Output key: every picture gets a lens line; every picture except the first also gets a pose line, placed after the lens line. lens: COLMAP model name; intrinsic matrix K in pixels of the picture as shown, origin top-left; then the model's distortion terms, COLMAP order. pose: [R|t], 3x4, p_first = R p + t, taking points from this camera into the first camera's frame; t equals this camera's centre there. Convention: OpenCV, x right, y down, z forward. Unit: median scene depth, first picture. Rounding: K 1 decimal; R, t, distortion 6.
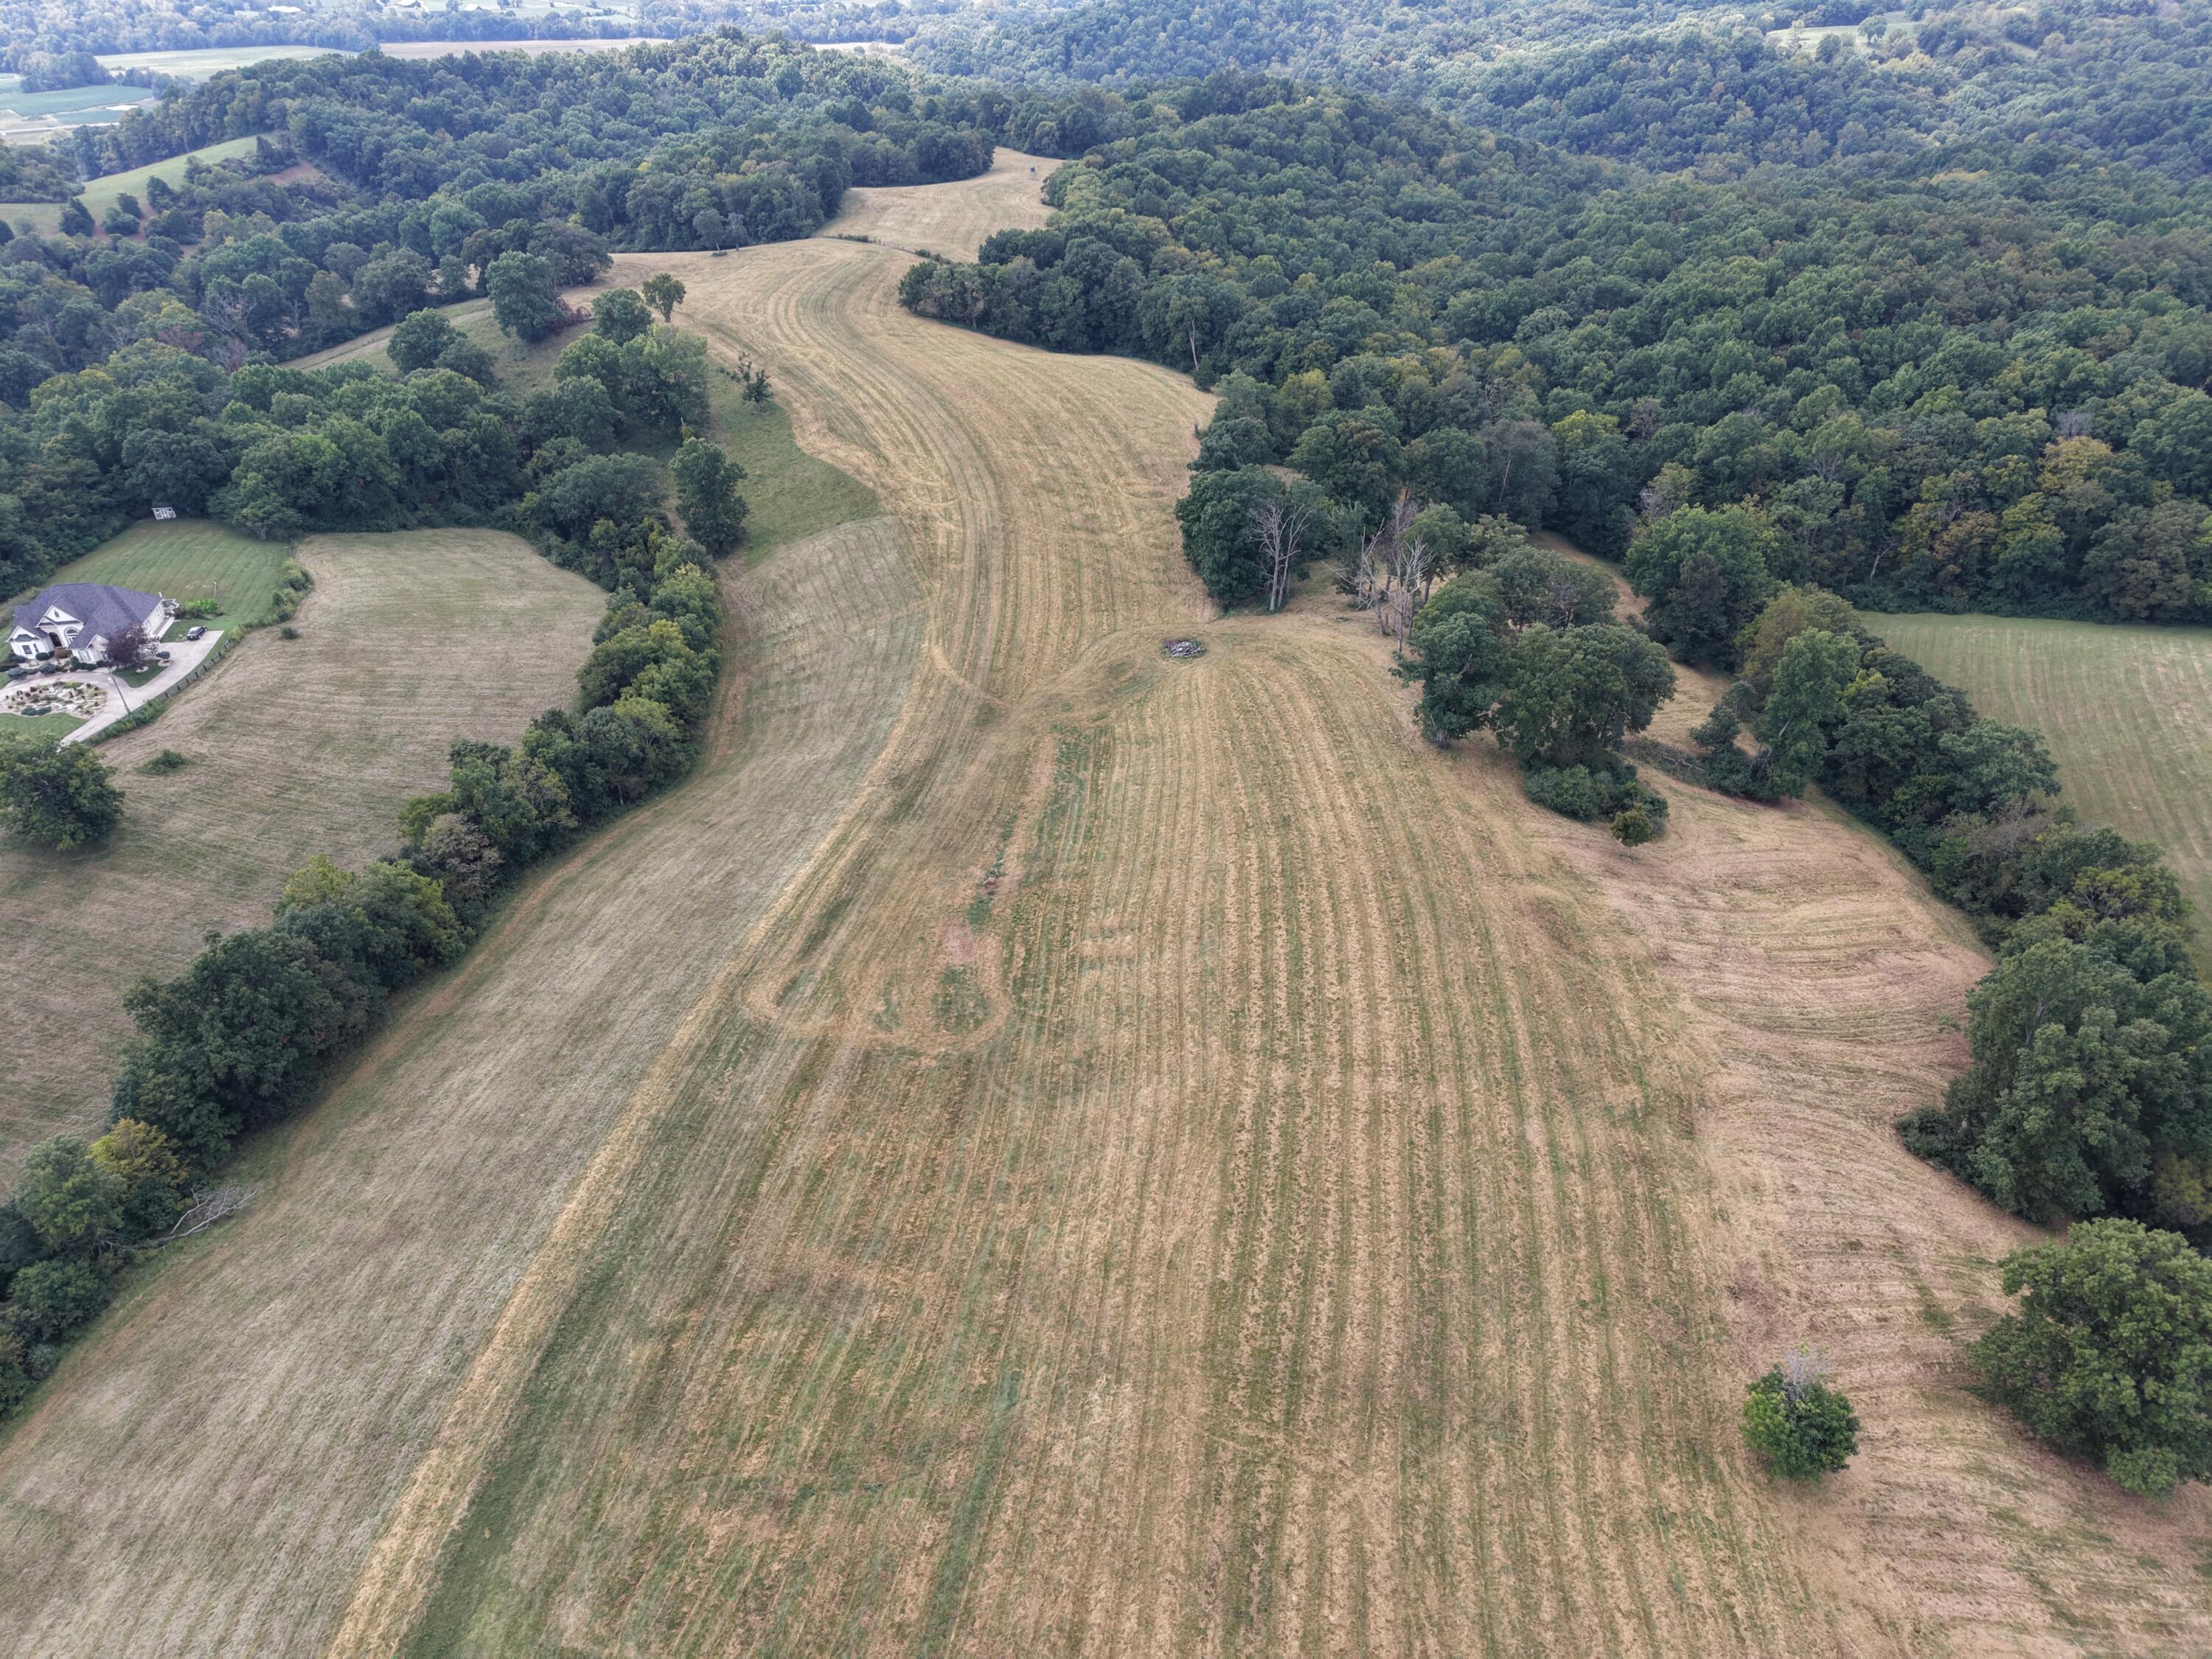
lens RADIAL K [[1477.2, 0, 1109.5], [0, 1477.2, 822.9], [0, 0, 1]] dist [0.033519, -0.029270]
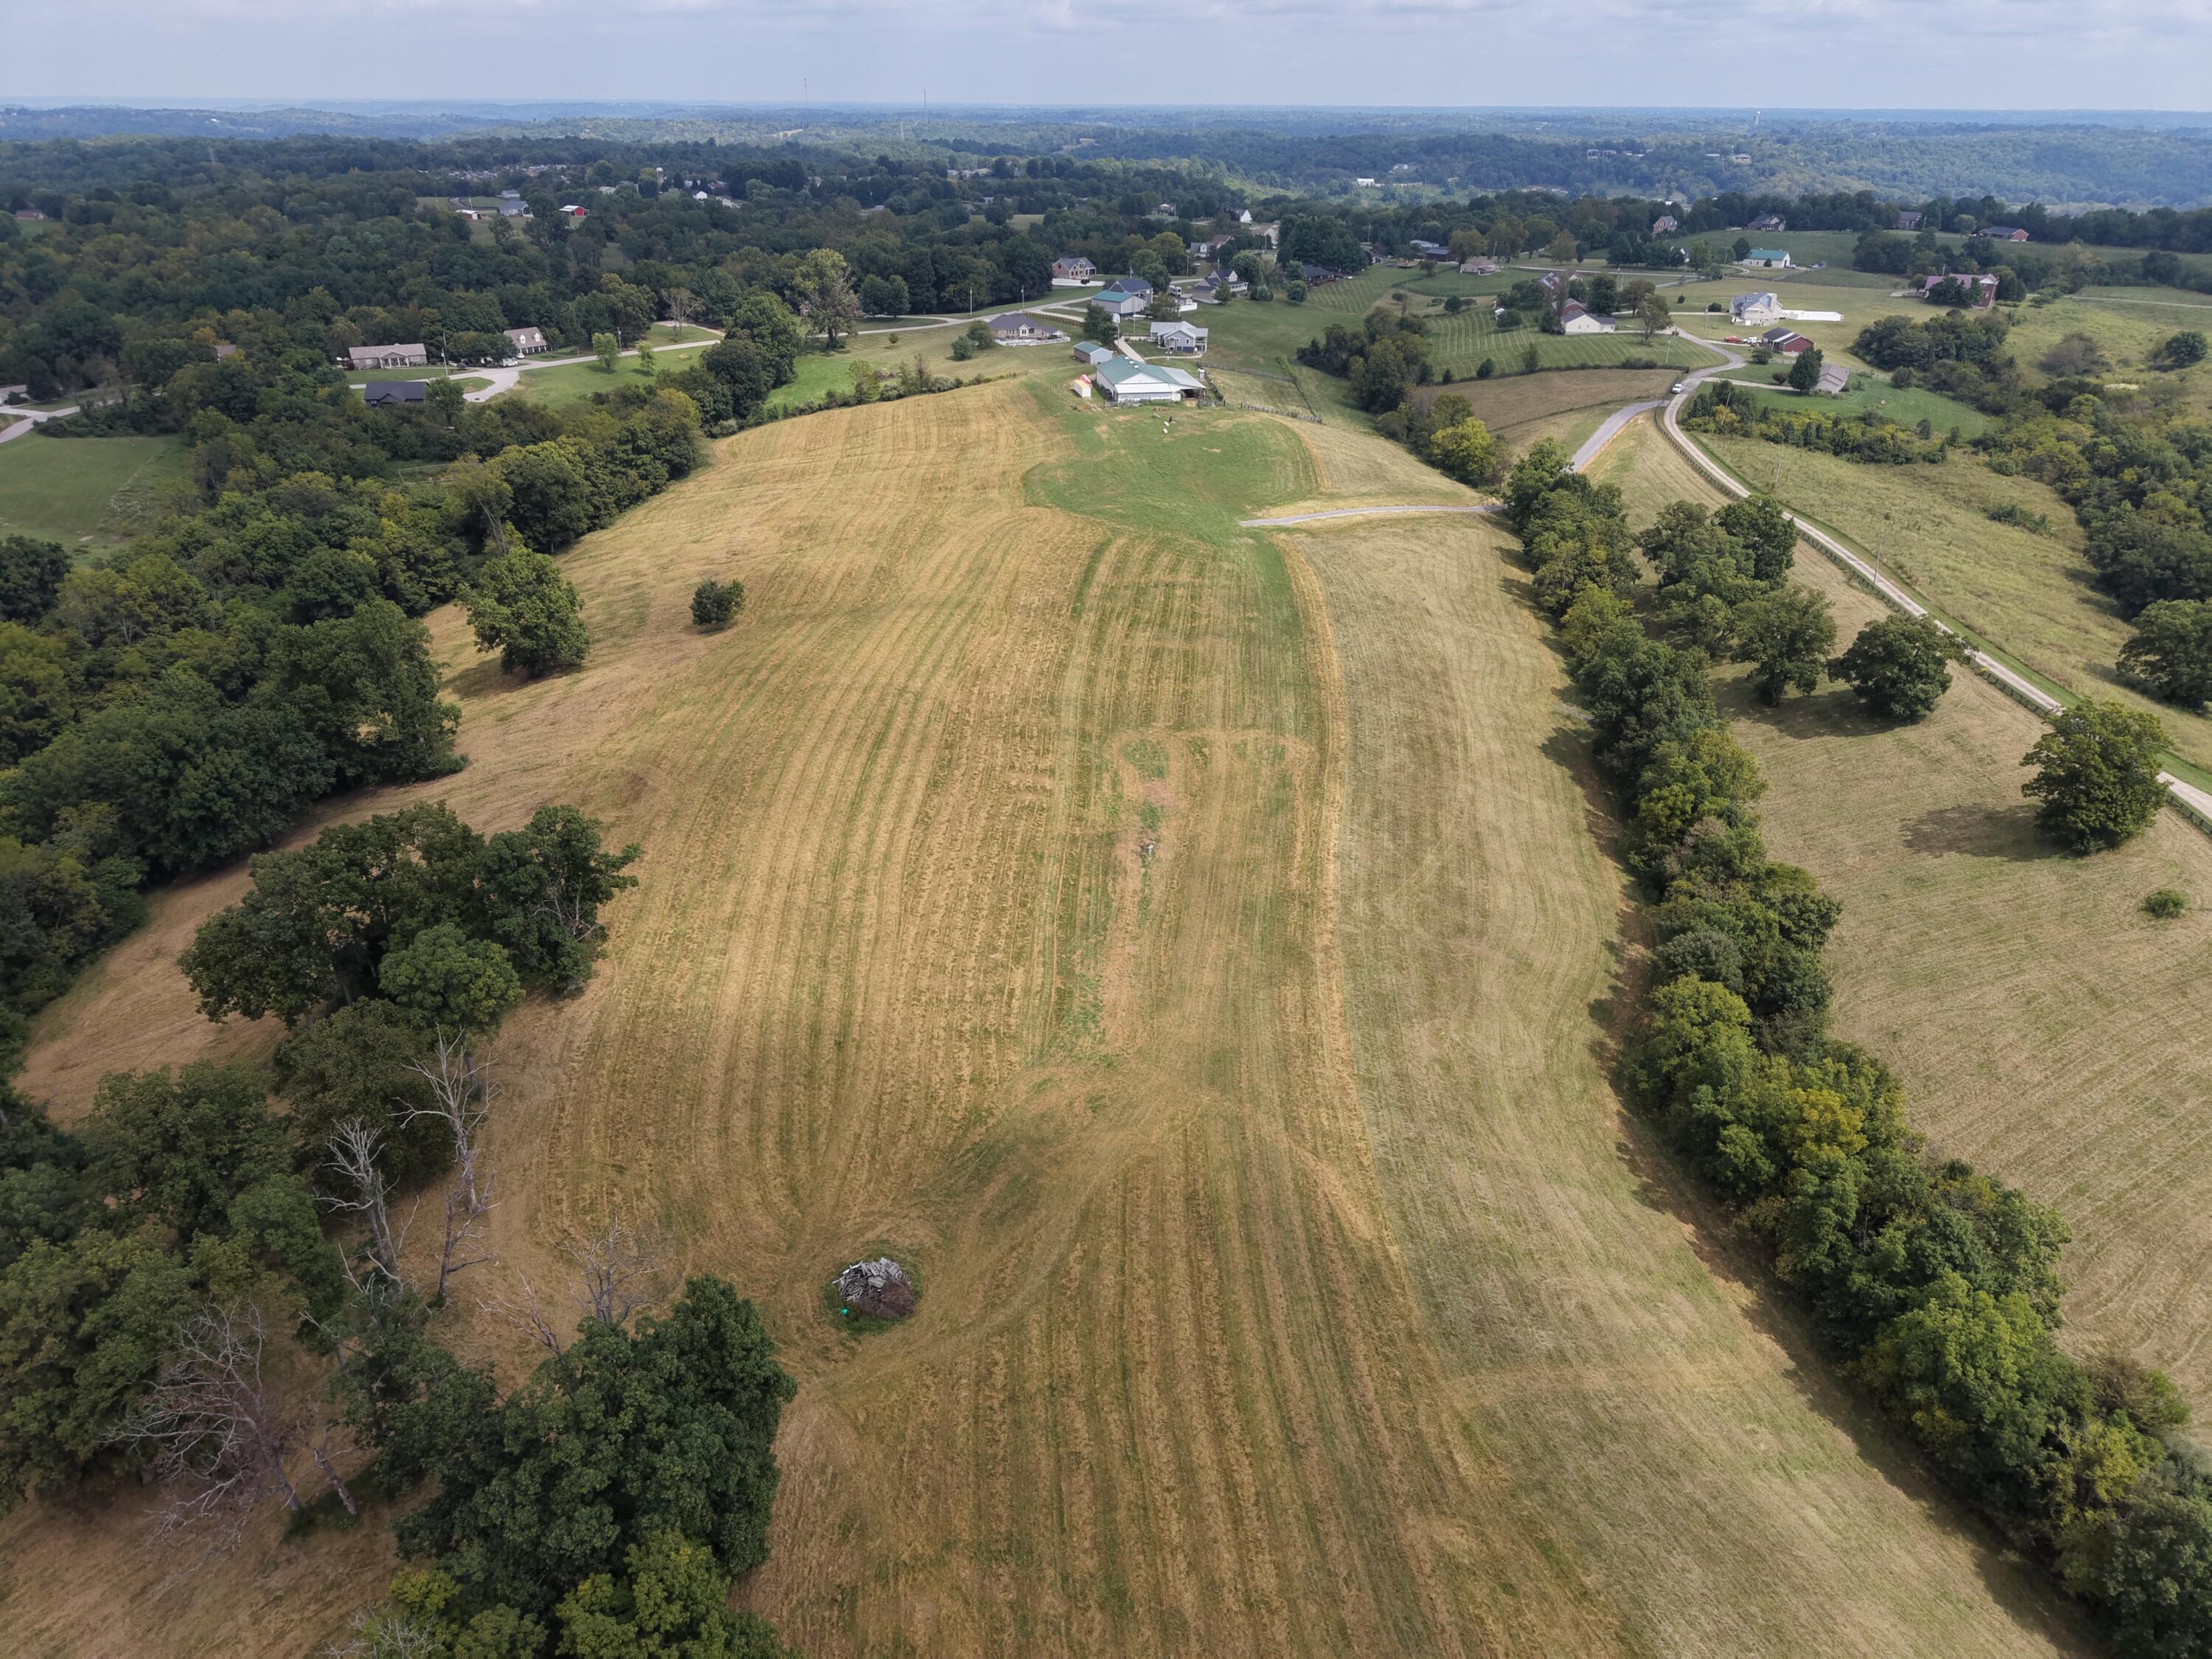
lens RADIAL K [[1477.2, 0, 1113.1], [0, 1477.2, 826.6], [0, 0, 1]] dist [0.033519, -0.029270]
pose [[-0.998772, 0.009226, -0.048669, -0.005823], [-0.037127, 0.511017, 0.858768, -0.512295], [0.032794, 0.859521, -0.510048, 0.934984]]
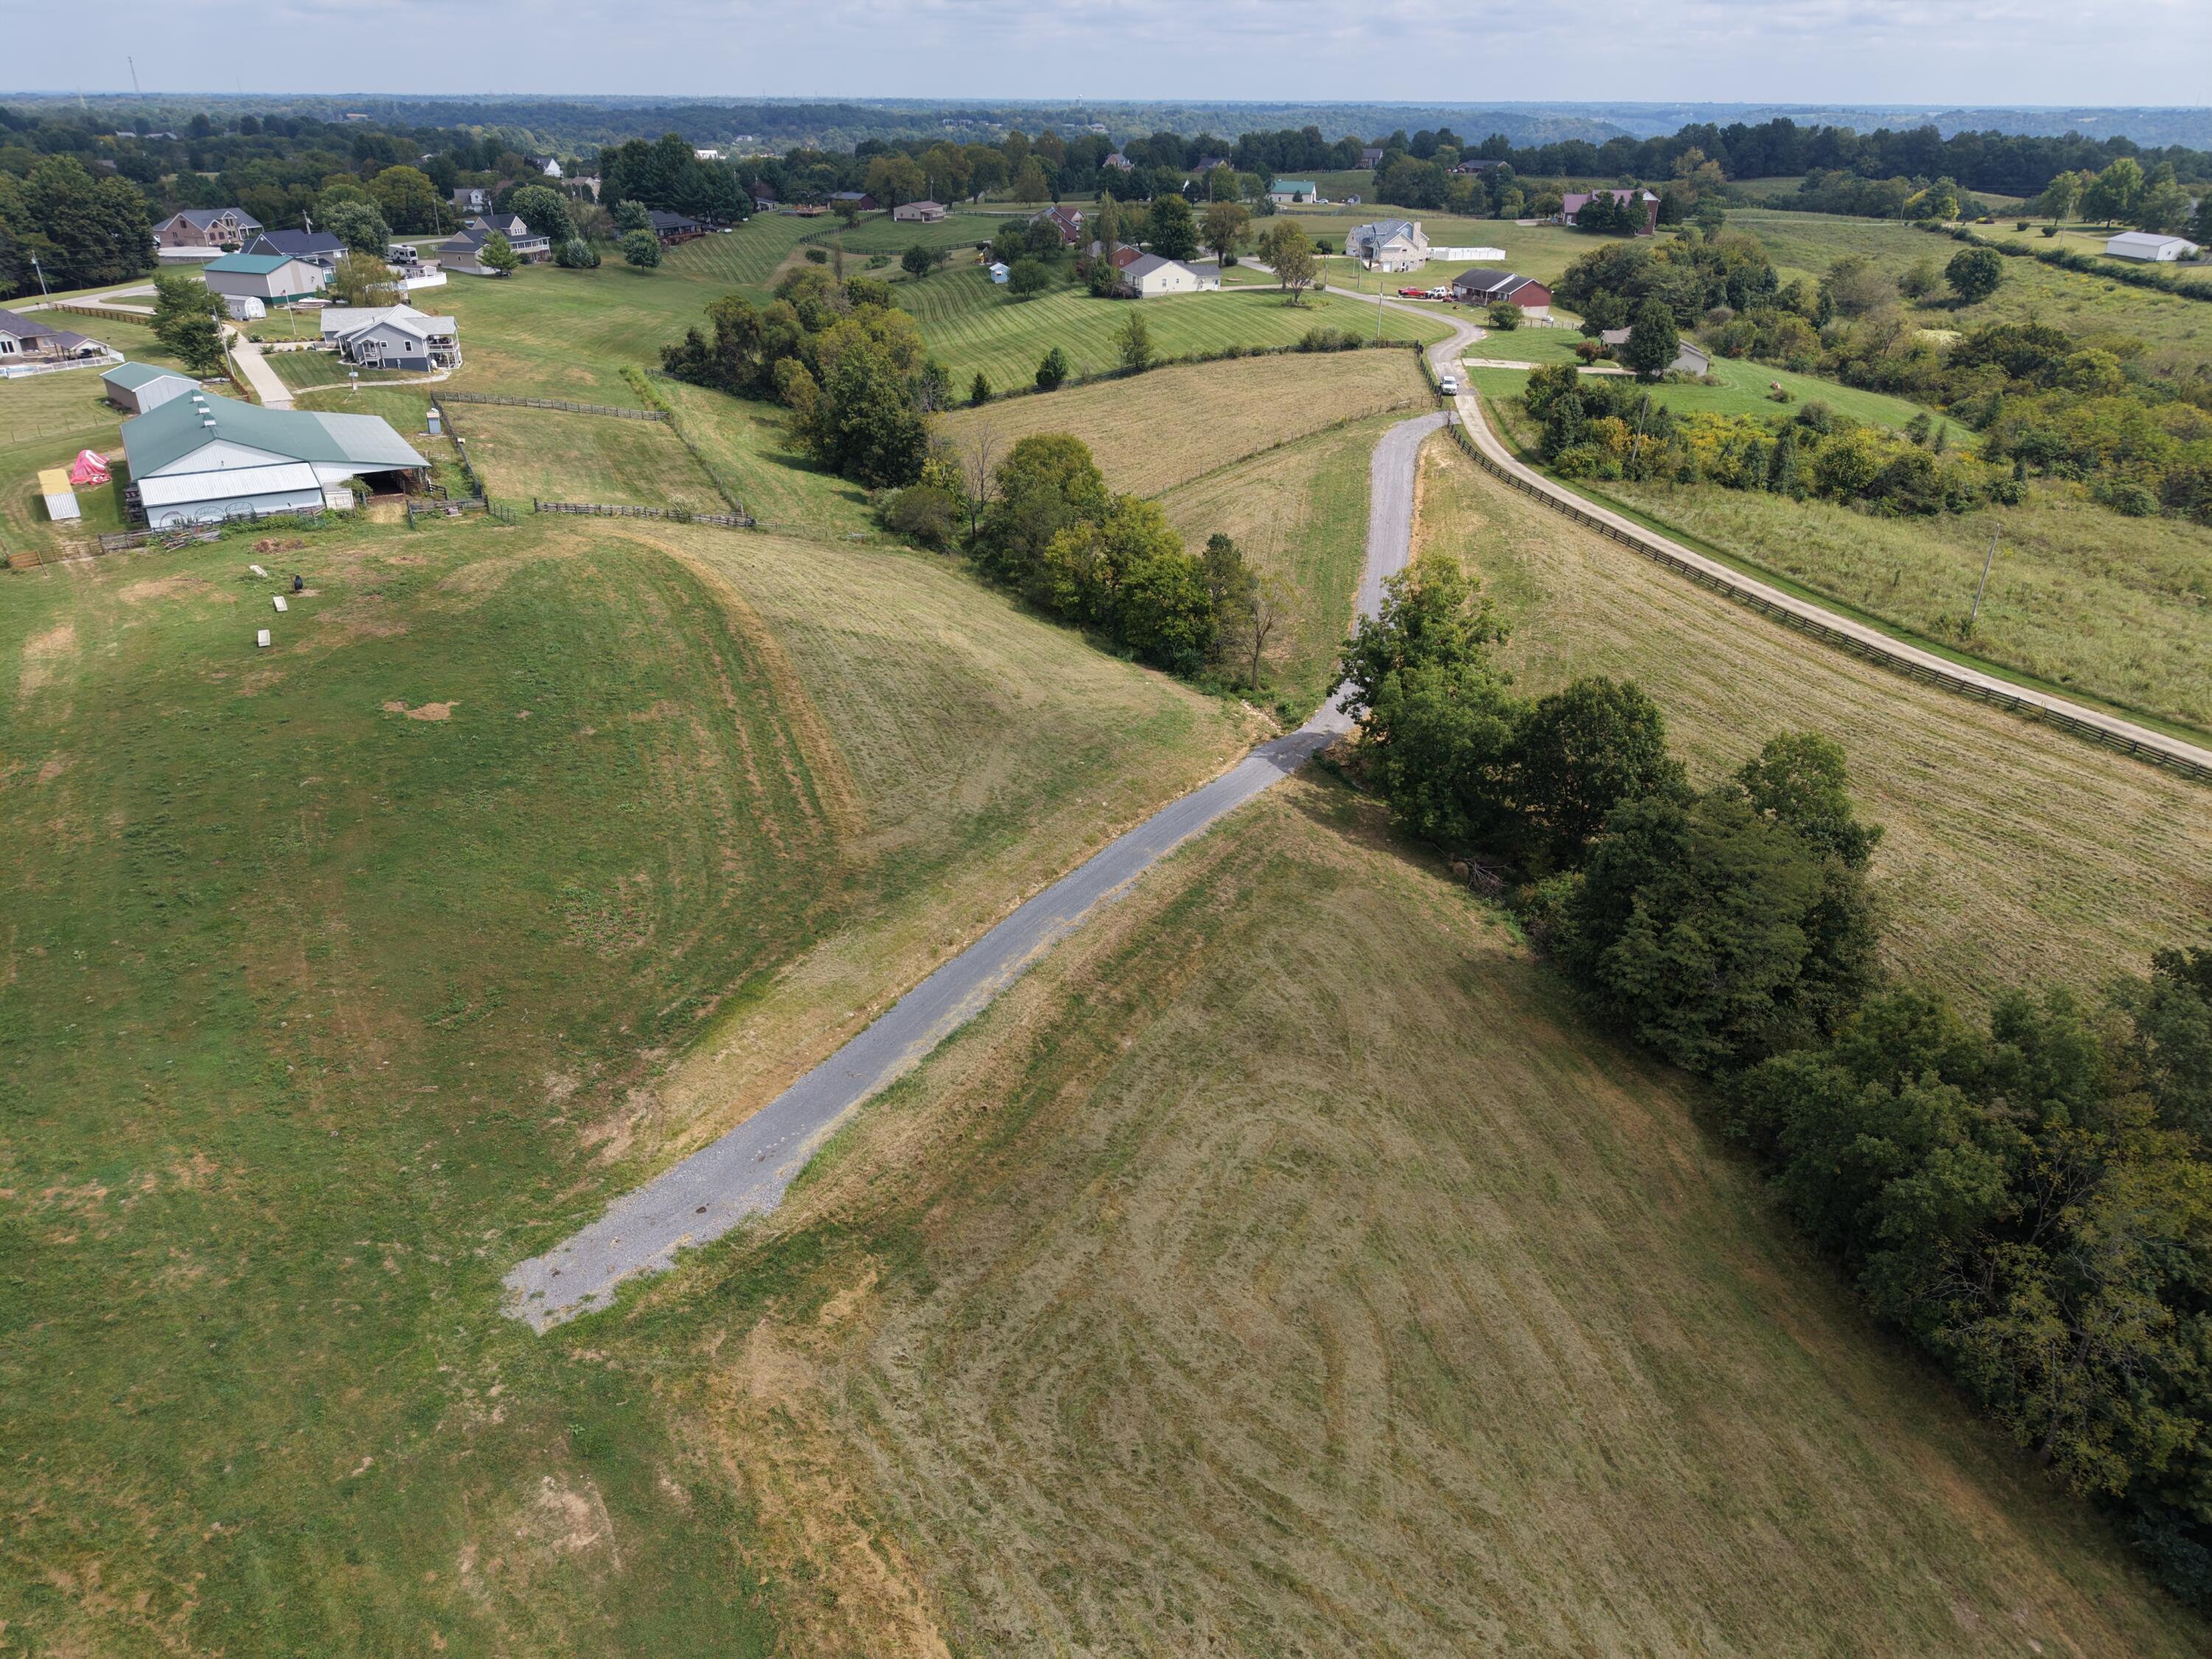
lens RADIAL K [[1477.2, 0, 1102.1], [0, 1477.2, 835.0], [0, 0, 1]] dist [0.033519, -0.029270]
pose [[-0.902901, 0.180850, -0.389953, -0.143702], [-0.244537, 0.529973, 0.811991, 0.026945], [0.353513, 0.828506, -0.434289, 0.324235]]
